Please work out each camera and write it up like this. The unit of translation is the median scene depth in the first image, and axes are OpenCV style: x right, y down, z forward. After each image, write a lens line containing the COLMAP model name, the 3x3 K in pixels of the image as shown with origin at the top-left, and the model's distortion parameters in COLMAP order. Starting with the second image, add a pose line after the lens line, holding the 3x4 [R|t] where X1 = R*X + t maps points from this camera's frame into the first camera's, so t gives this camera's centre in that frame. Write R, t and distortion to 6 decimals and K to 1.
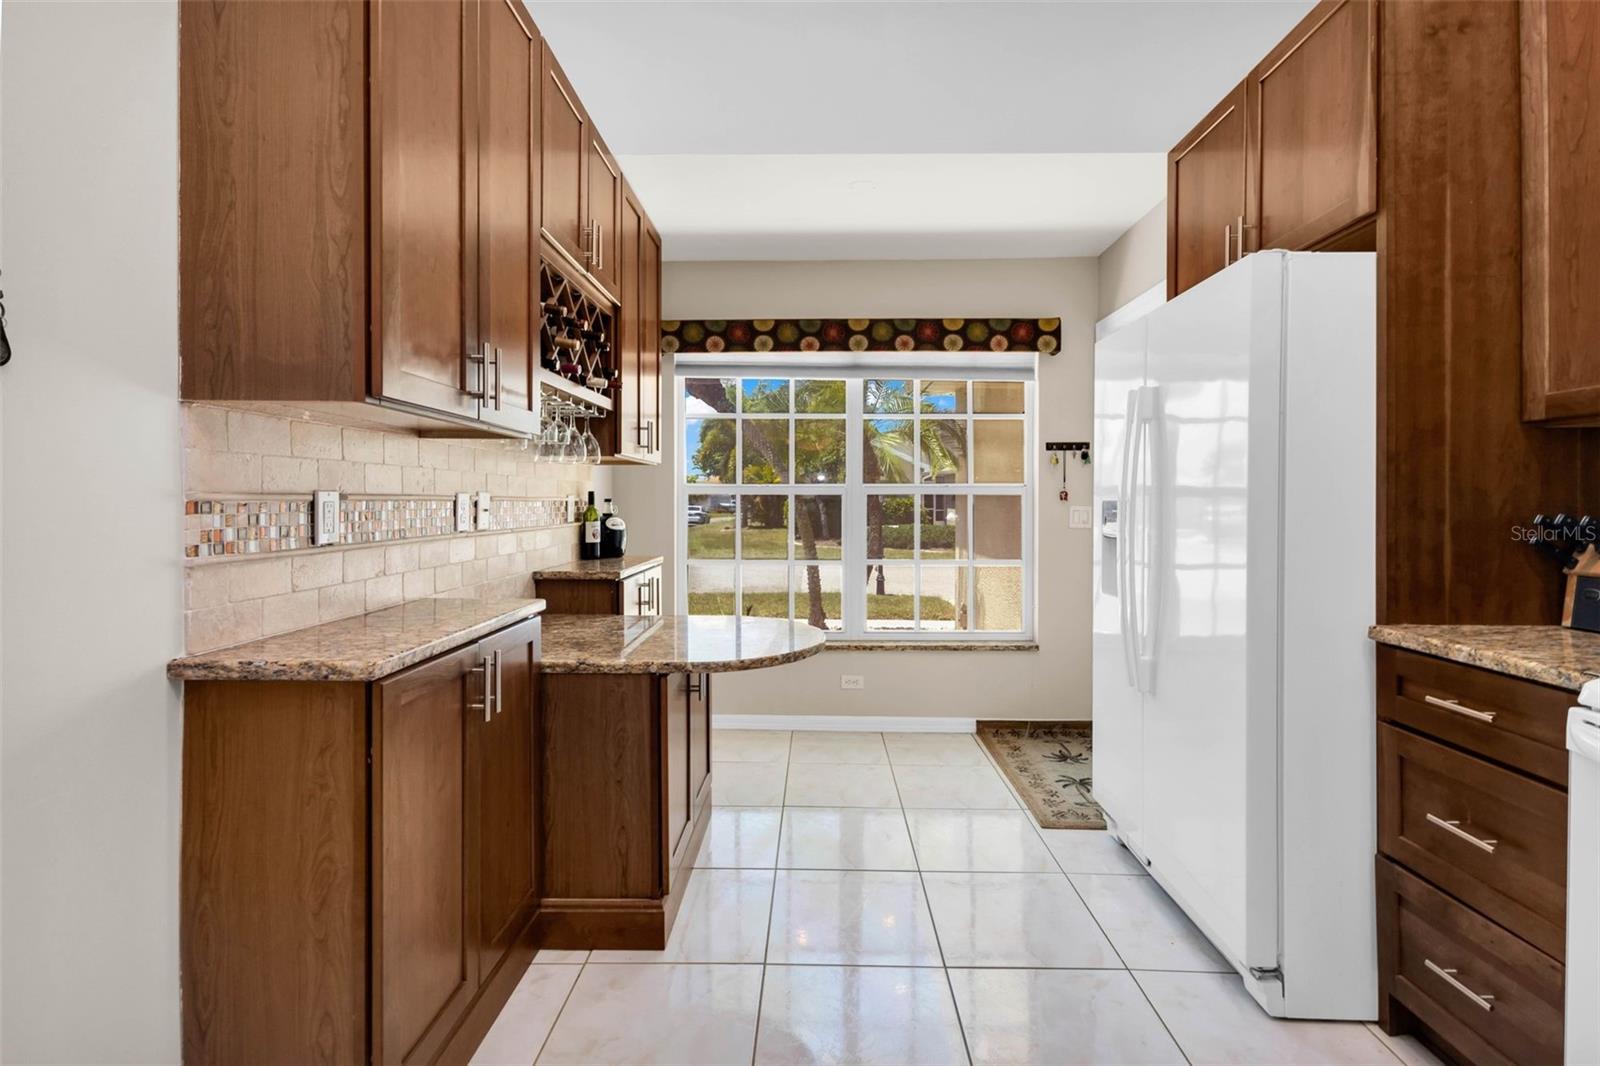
lens RADIAL K [[700.6, 0, 806.2], [0, 700.6, 505.5], [0, 0, 1]] dist [0.001104, 0.000205]
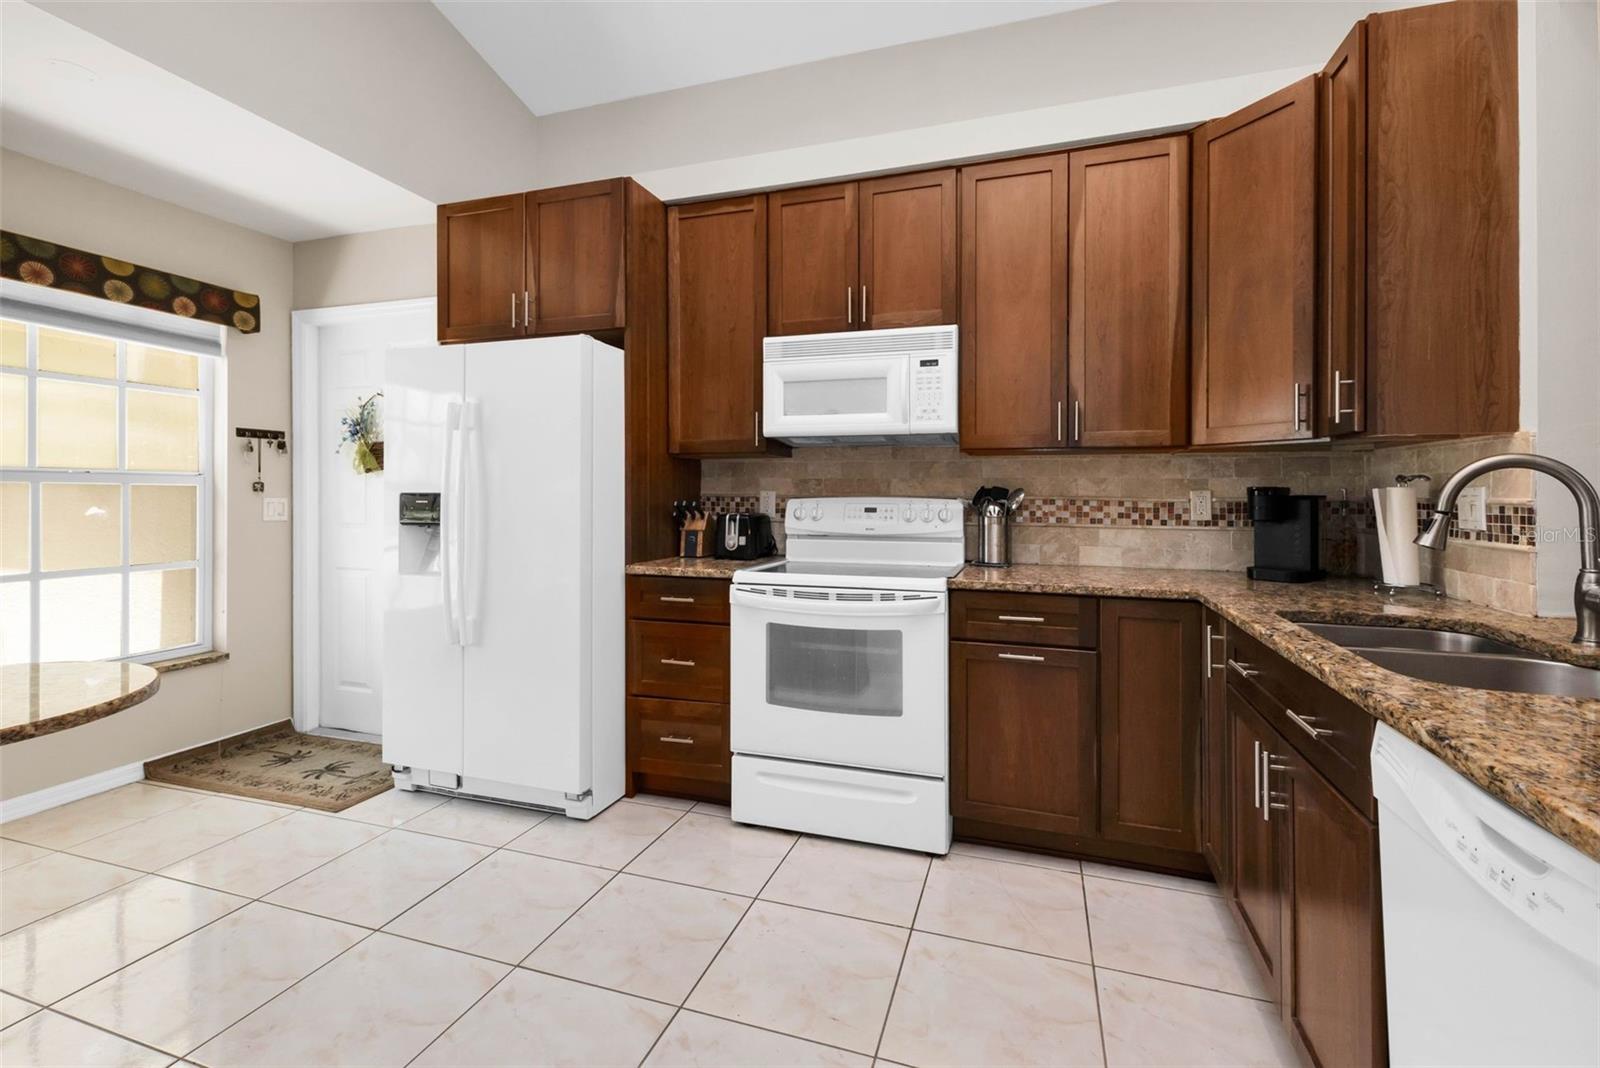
lens RADIAL K [[718.5, 0, 801.9], [0, 718.5, 490.3], [0, 0, 1]] dist [0.016903, -0.000201]
pose [[0.299059, 0.002685, 0.954231, -0.473147], [0.002158, 0.999992, -0.003490, -0.005846], [-0.954232, 0.003103, 0.299050, 0.031276]]
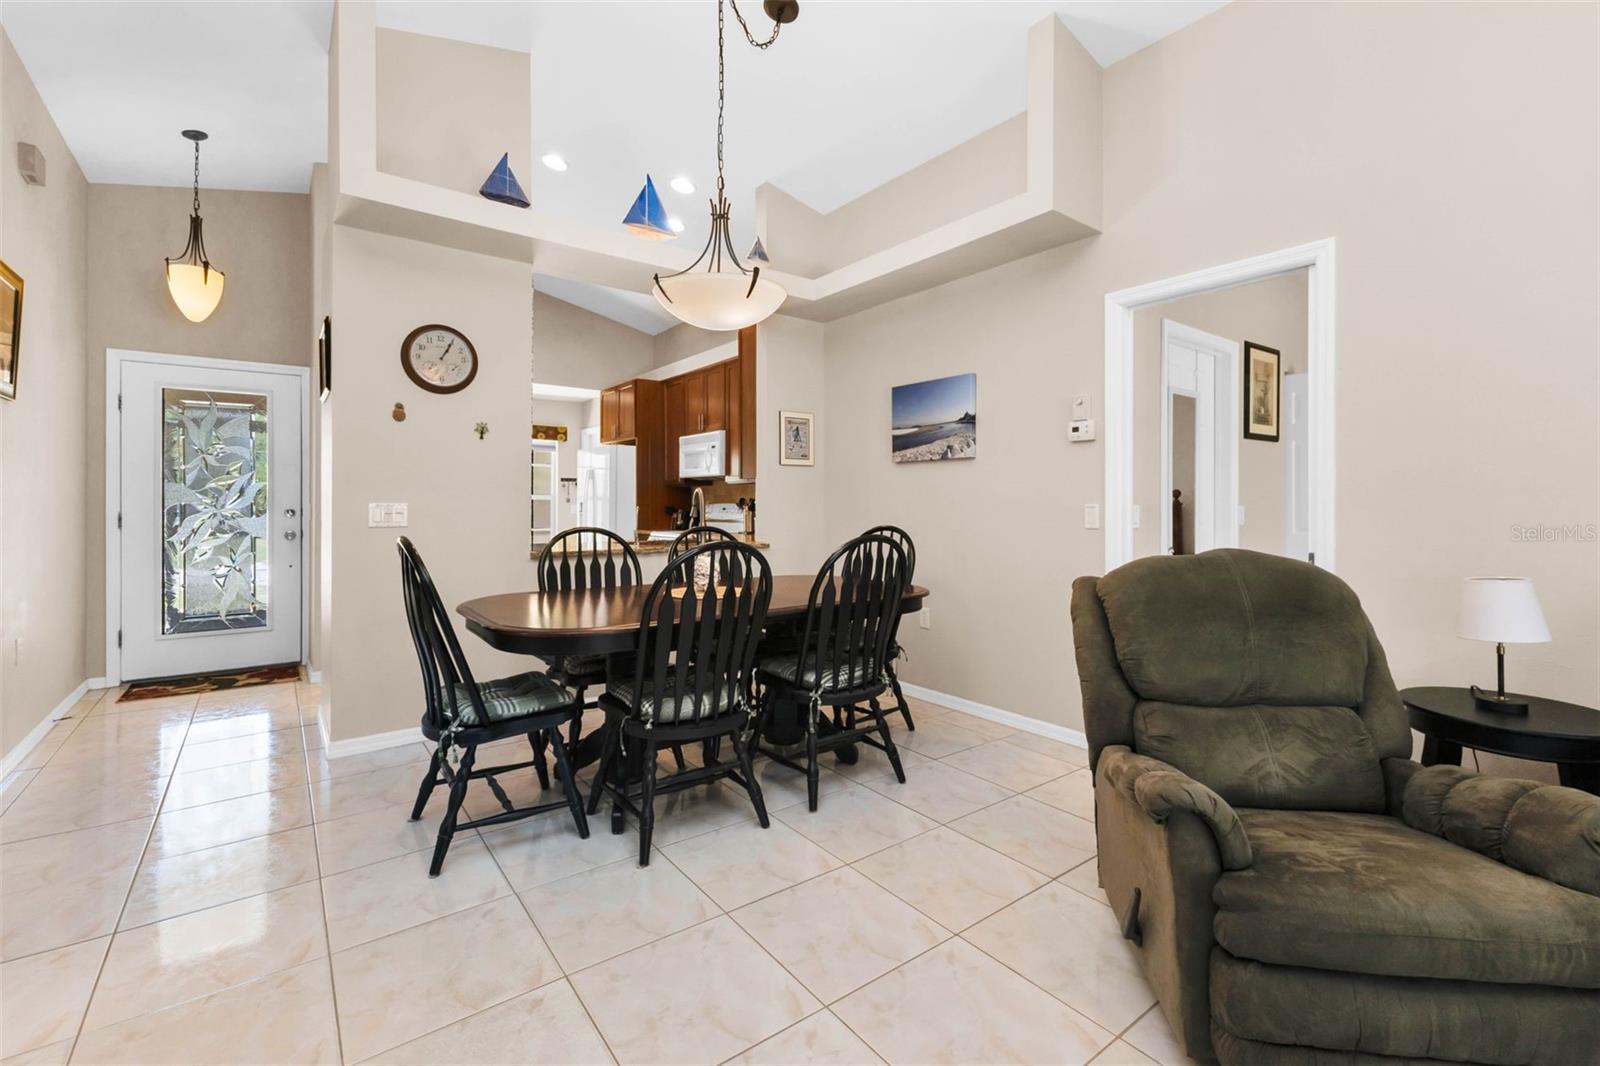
lens RADIAL K [[700.6, 0, 806.2], [0, 700.6, 505.5], [0, 0, 1]] dist [0.001104, 0.000205]
pose [[0.783825, -0.000074, 0.620982, -0.692733], [0.001312, 0.999998, -0.001537, 0.014340], [-0.620980, 0.002019, 0.783824, -1.986948]]
